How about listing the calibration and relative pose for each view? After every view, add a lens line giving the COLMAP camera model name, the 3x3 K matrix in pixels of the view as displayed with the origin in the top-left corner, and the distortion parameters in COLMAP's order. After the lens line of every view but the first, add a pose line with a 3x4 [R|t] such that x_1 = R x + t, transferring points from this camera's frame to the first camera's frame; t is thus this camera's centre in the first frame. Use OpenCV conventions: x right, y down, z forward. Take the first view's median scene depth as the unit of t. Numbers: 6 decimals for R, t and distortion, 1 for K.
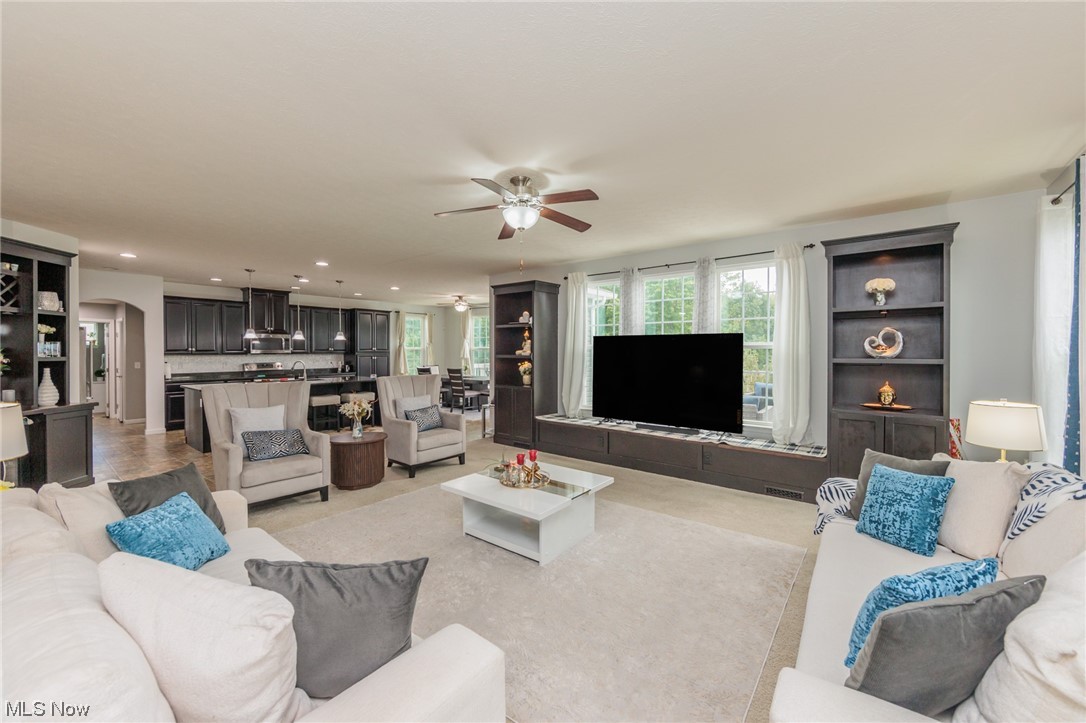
lens RADIAL K [[423.9, 0, 552.5], [0, 423.9, 353.1], [0, 0, 1]] dist [-0.004054, -0.000805]
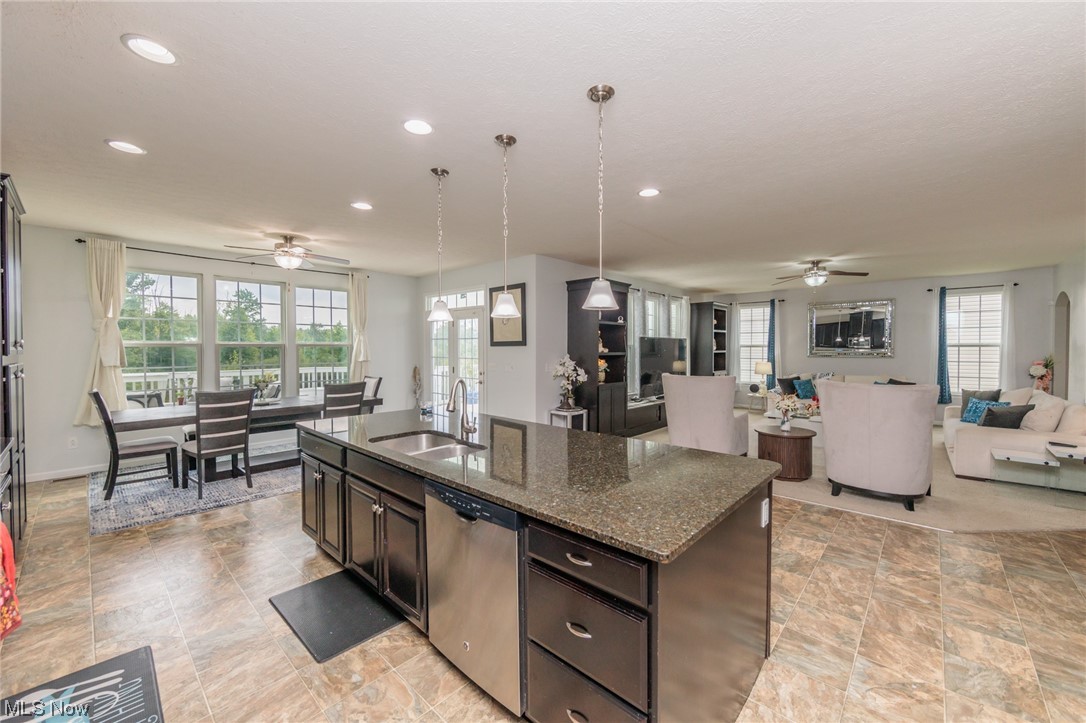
lens RADIAL K [[423.9, 0, 544.4], [0, 423.9, 355.7], [0, 0, 1]] dist [-0.004054, -0.000805]
pose [[0.072232, -0.018190, 0.997222, -2.188006], [0.009958, 0.999797, 0.017516, -0.010517], [-0.997338, 0.008665, 0.072399, 2.064373]]
